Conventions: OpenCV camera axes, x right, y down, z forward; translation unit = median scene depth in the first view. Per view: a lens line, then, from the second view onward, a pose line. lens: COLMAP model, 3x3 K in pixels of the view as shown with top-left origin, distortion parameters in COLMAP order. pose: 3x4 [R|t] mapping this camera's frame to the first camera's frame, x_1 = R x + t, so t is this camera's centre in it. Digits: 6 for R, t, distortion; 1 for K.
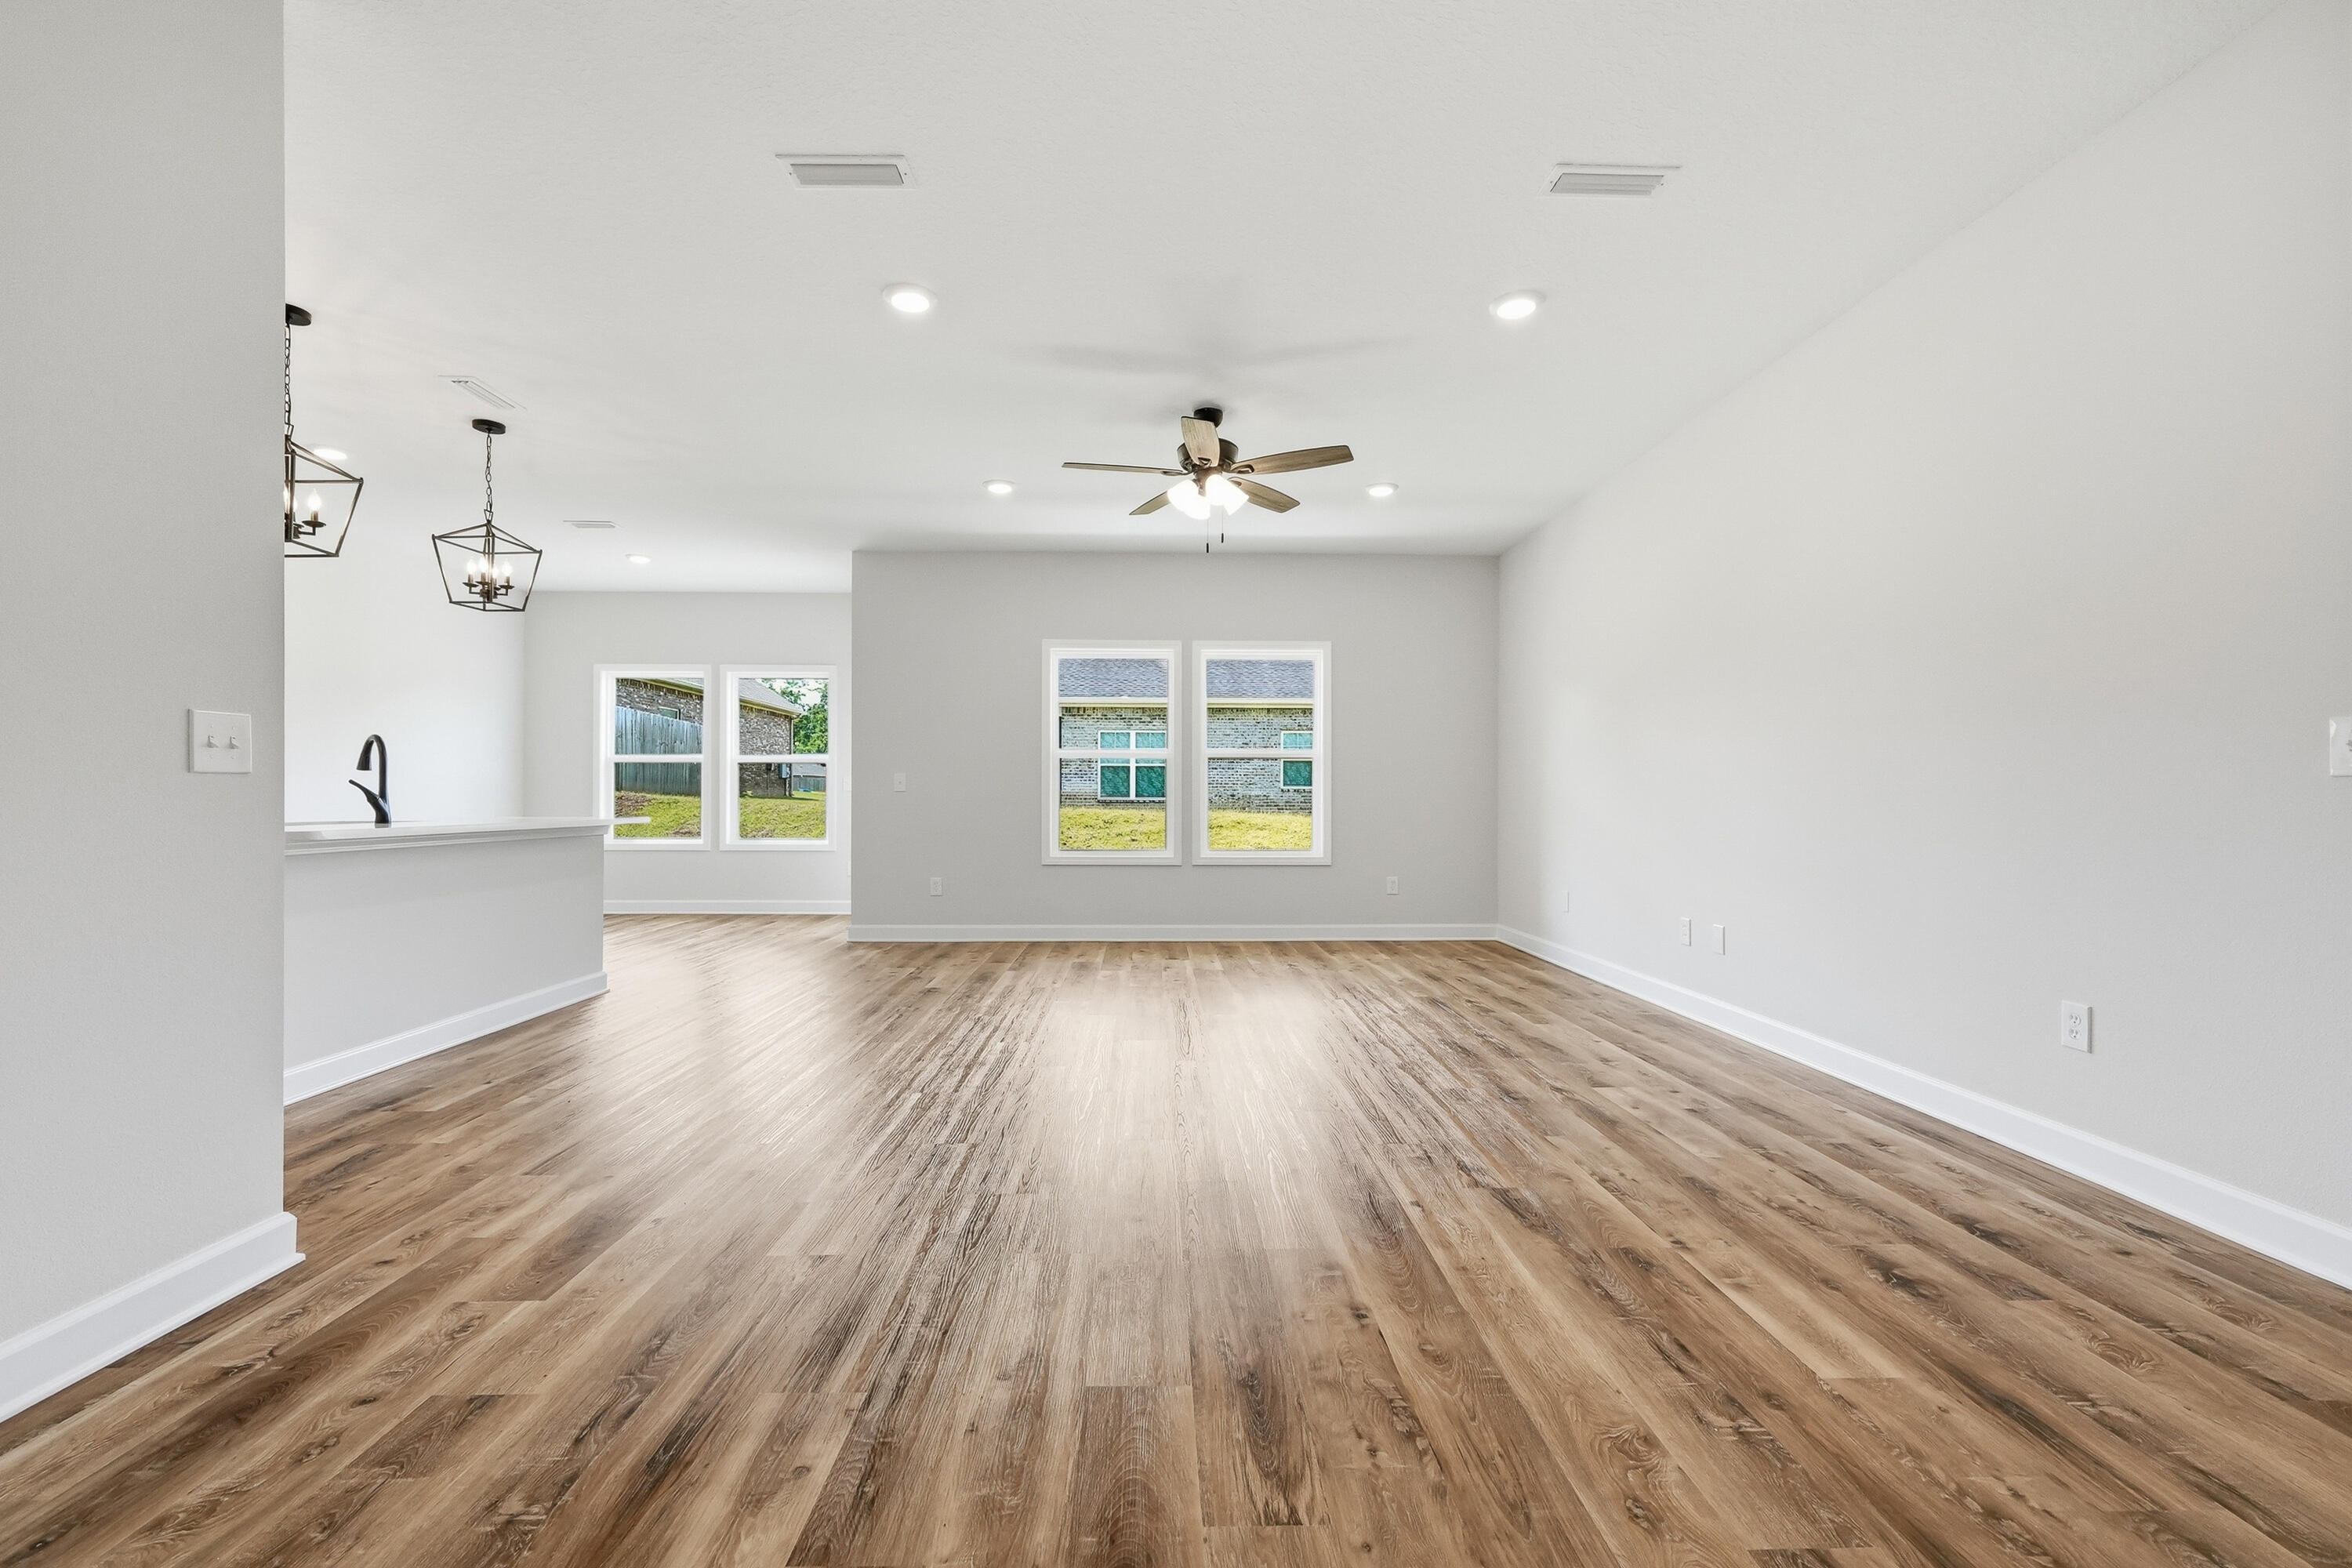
lens RADIAL K [[996.6, 0, 1191.2], [0, 996.6, 788.6], [0, 0, 1]] dist [-0.005463, 0.003198]
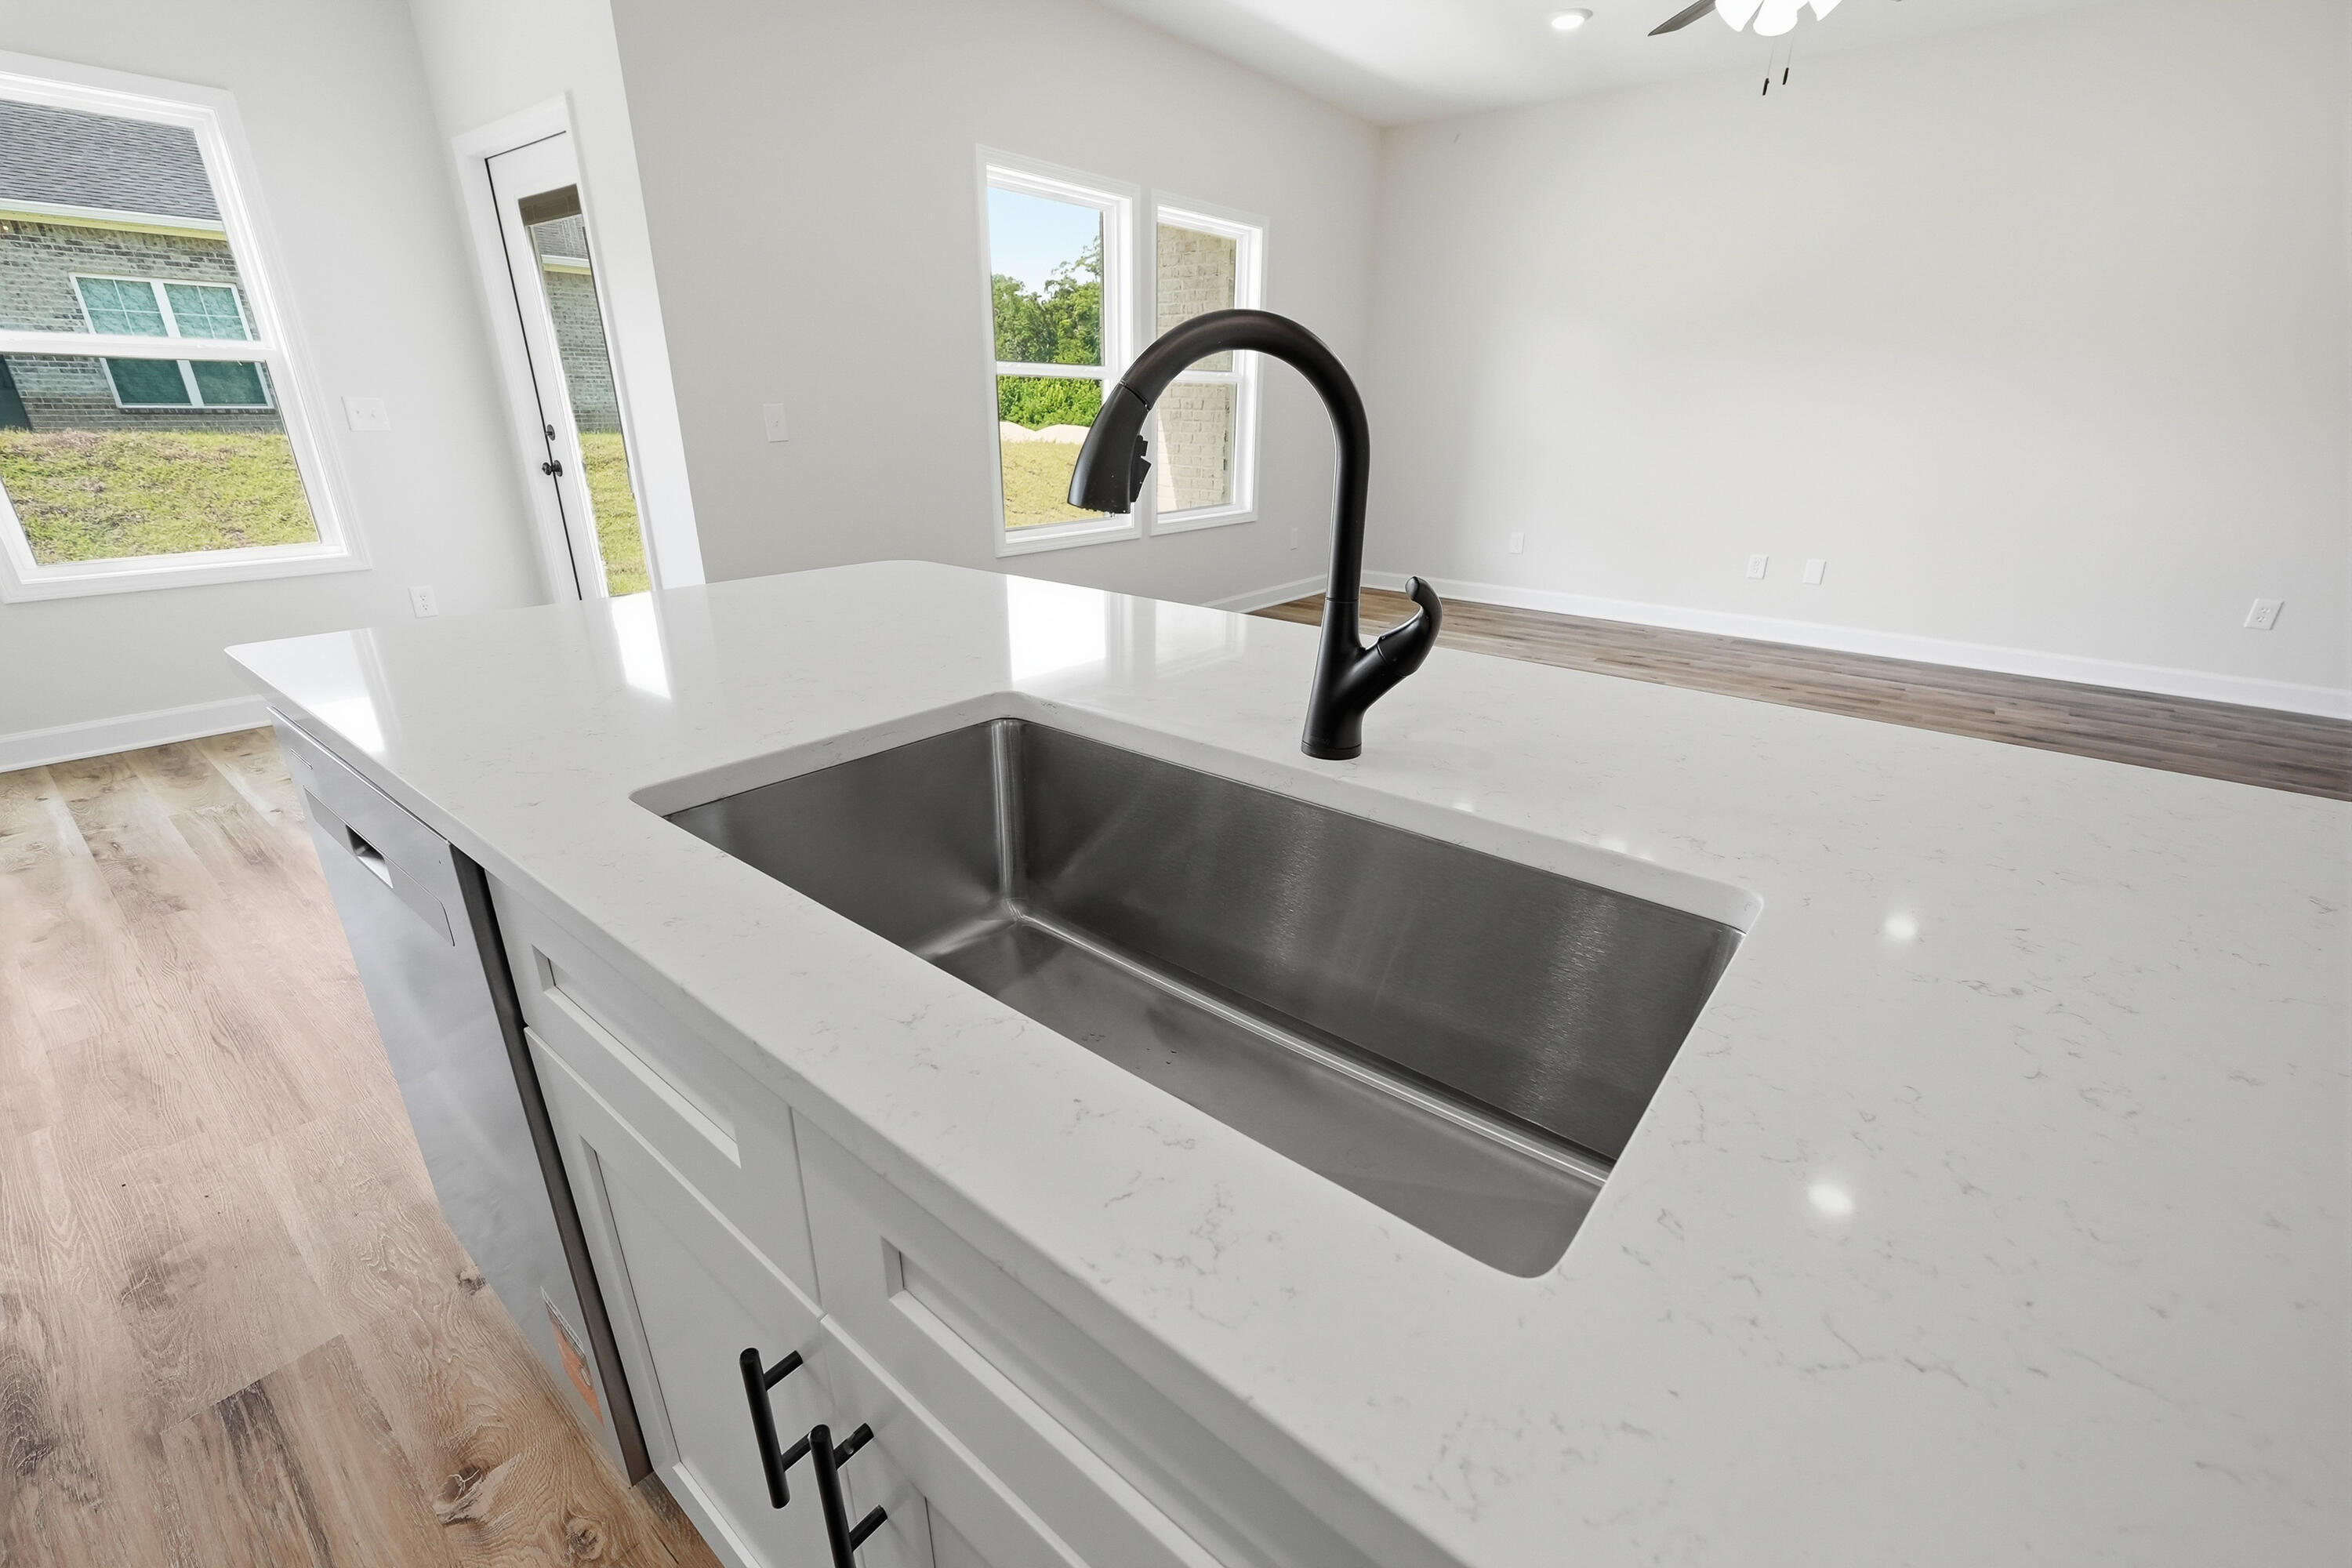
lens RADIAL K [[996.6, 0, 1178.7], [0, 996.6, 797.9], [0, 0, 1]] dist [-0.005463, 0.003198]
pose [[0.652841, -0.274533, 0.705996, -1.489665], [-0.015801, 0.926876, 0.375035, -0.058779], [-0.757331, -0.255994, 0.600764, 1.326804]]
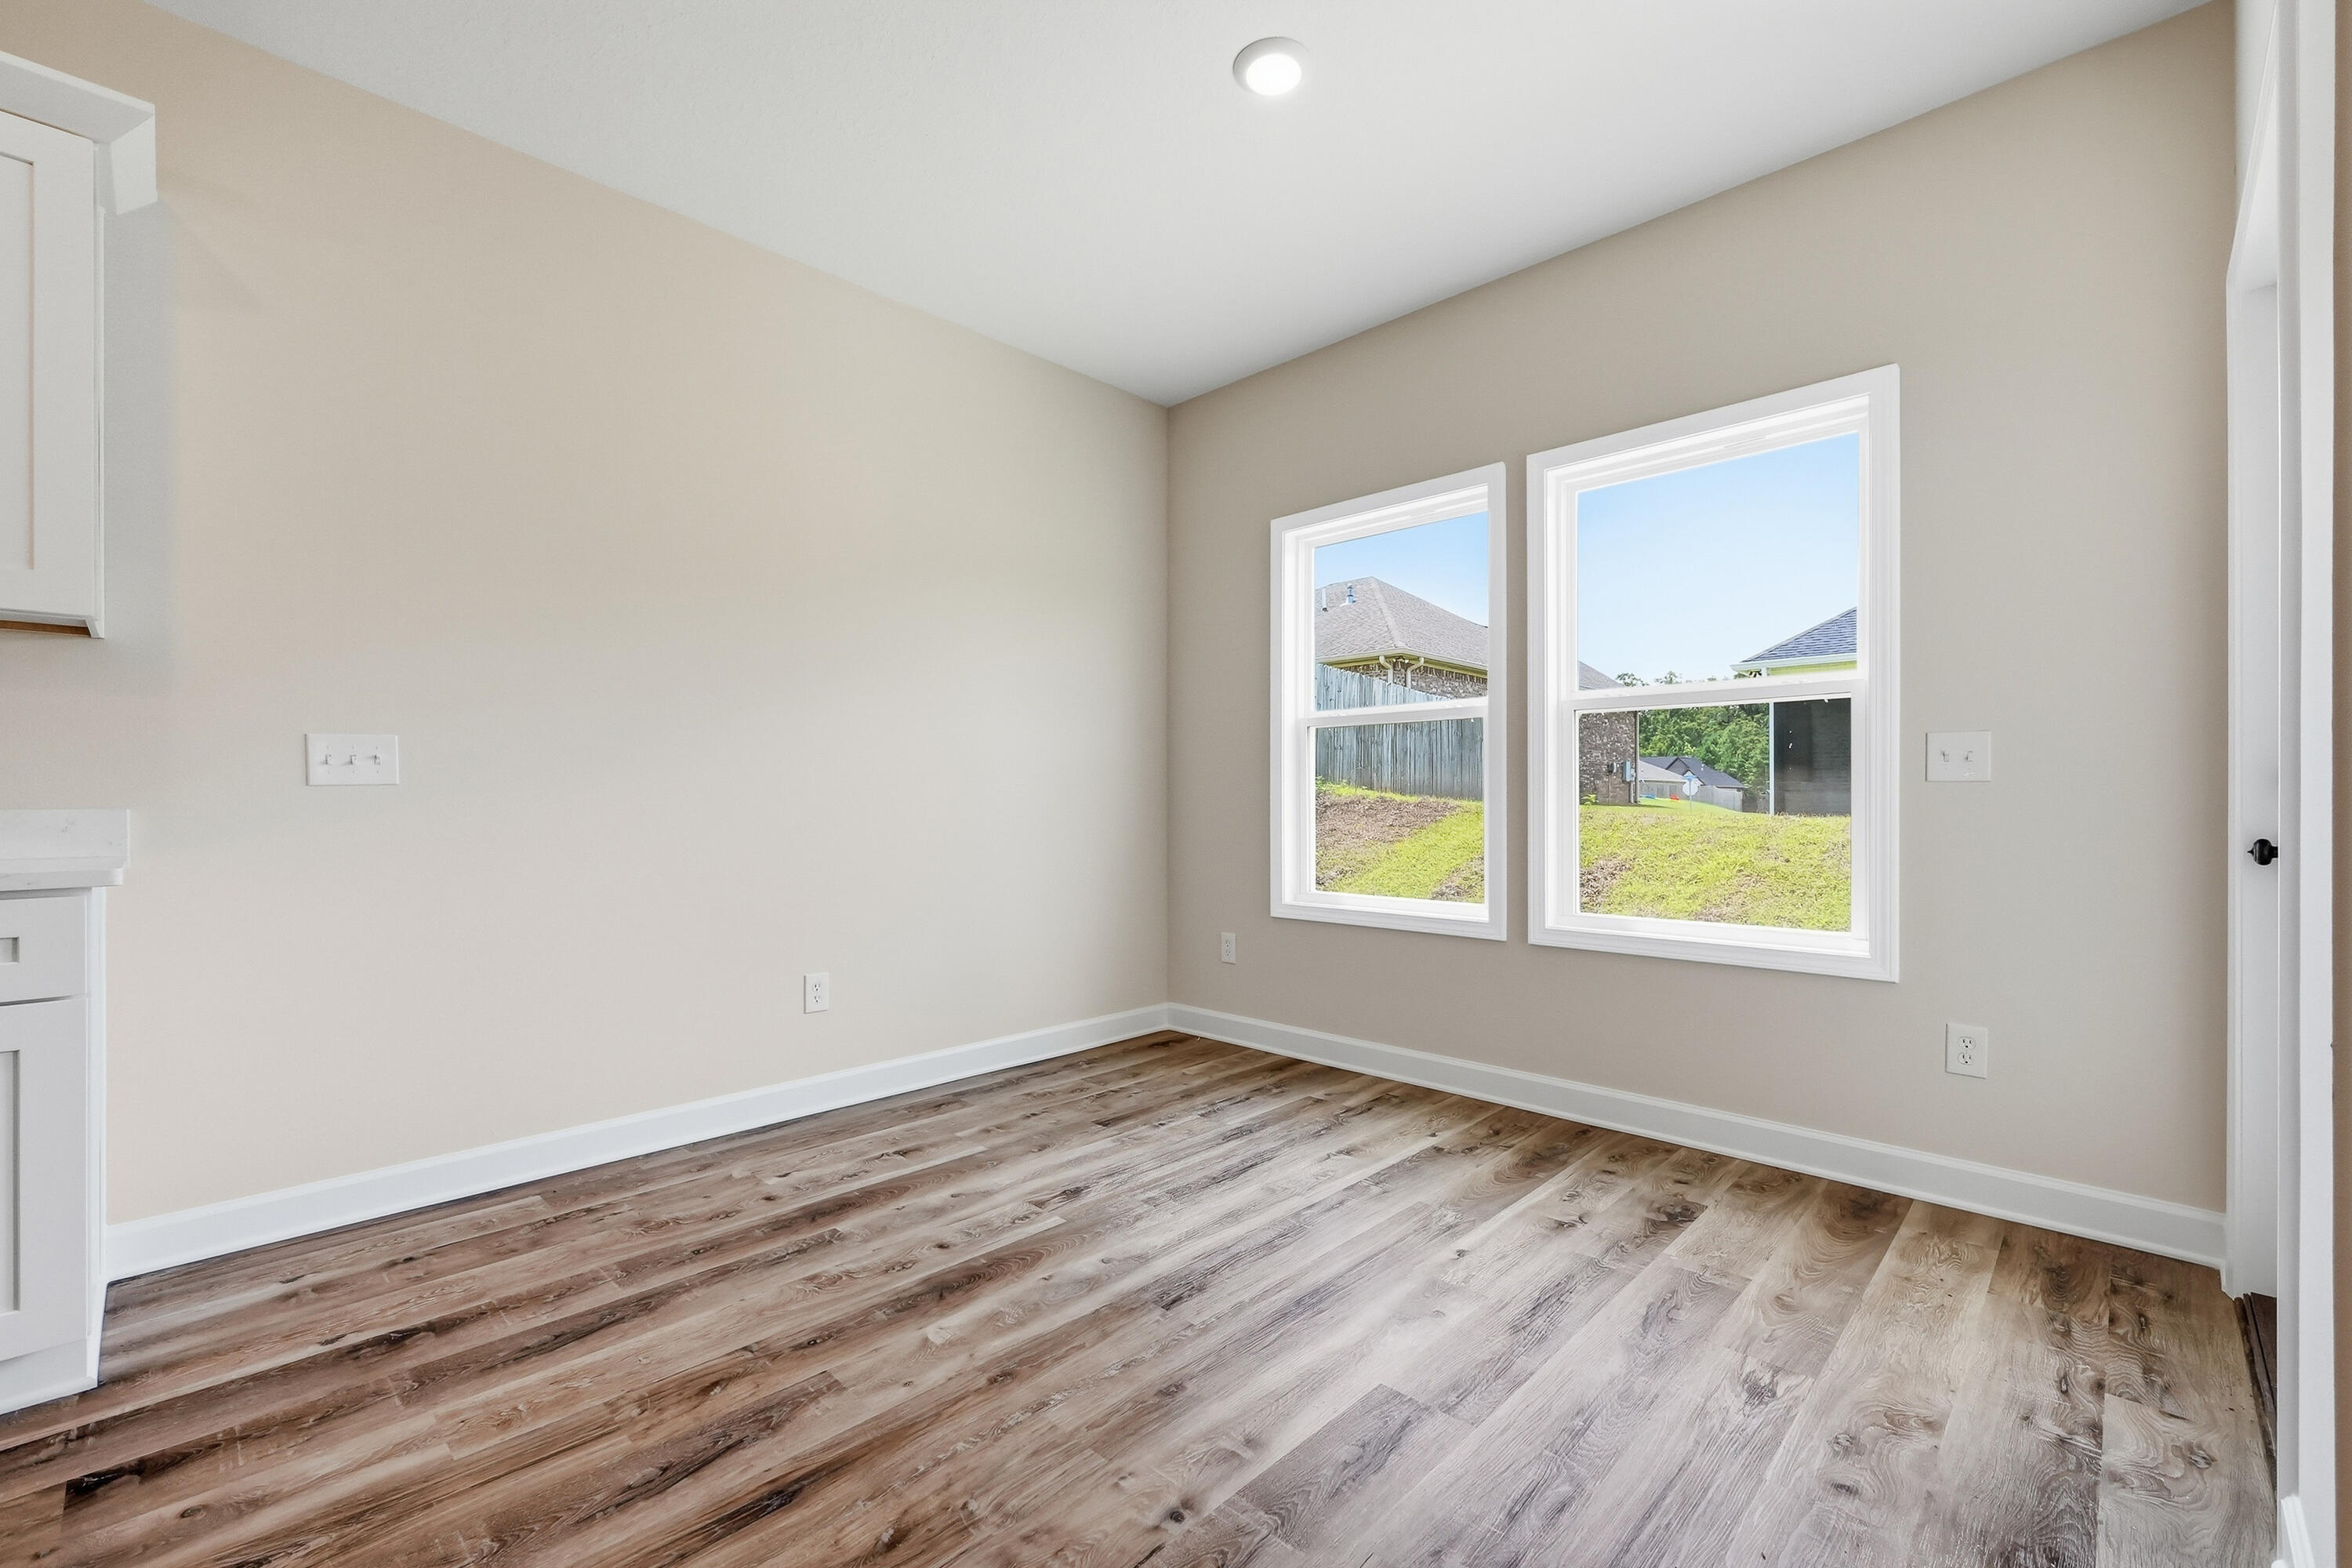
lens RADIAL K [[996.6, 0, 1183.6], [0, 996.6, 798.0], [0, 0, 1]] dist [-0.005463, 0.003198]
pose [[0.695161, -0.002974, -0.718848, -0.931038], [0.005064, 0.999987, 0.000761, 0.016431], [0.718836, -0.004170, 0.695167, 2.042263]]
